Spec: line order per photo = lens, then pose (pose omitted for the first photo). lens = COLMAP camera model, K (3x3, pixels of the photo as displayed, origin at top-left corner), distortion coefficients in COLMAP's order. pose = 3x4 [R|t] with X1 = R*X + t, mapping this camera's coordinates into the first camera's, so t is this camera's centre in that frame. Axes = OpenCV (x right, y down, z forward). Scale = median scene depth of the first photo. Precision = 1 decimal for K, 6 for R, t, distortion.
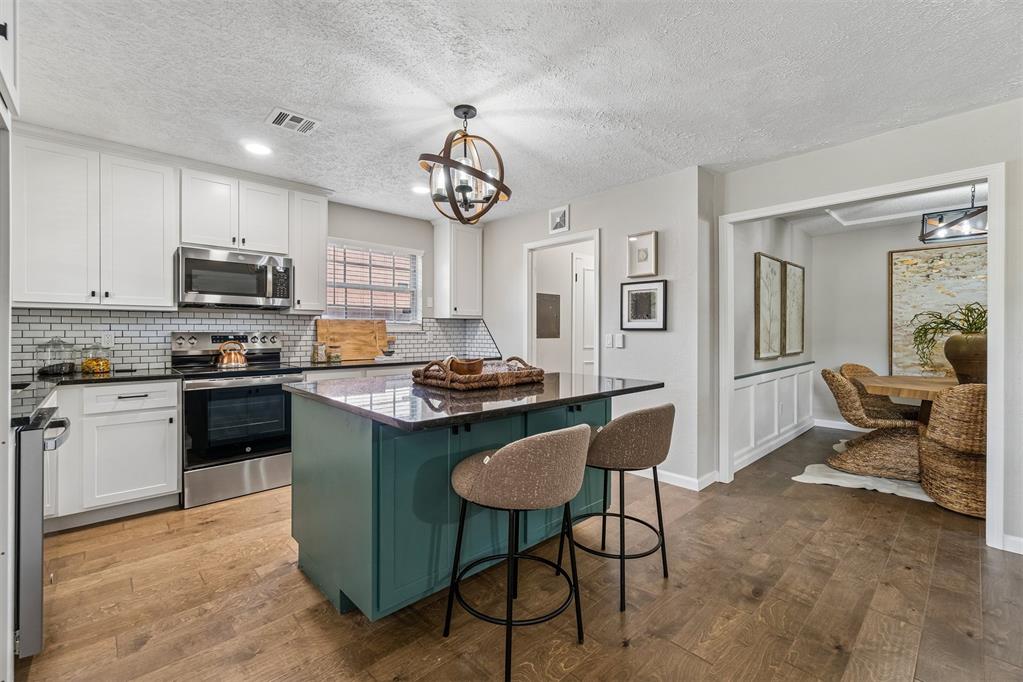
lens RADIAL K [[439.4, 0, 512.2], [0, 439.4, 331.8], [0, 0, 1]] dist [-0.004737, 0.000630]
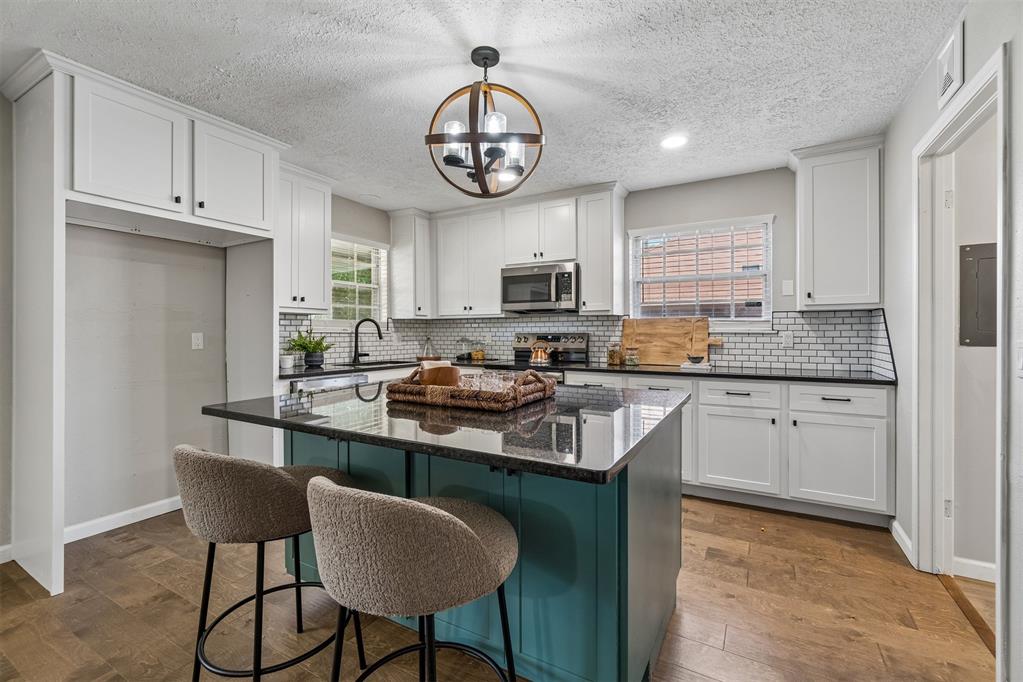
lens RADIAL K [[439.4, 0, 512.2], [0, 439.4, 331.8], [0, 0, 1]] dist [-0.004737, 0.000630]
pose [[0.292276, -0.001458, -0.956333, 0.473772], [0.003876, 0.999992, -0.000340, -0.002354], [0.956326, -0.003608, 0.292280, 0.578000]]
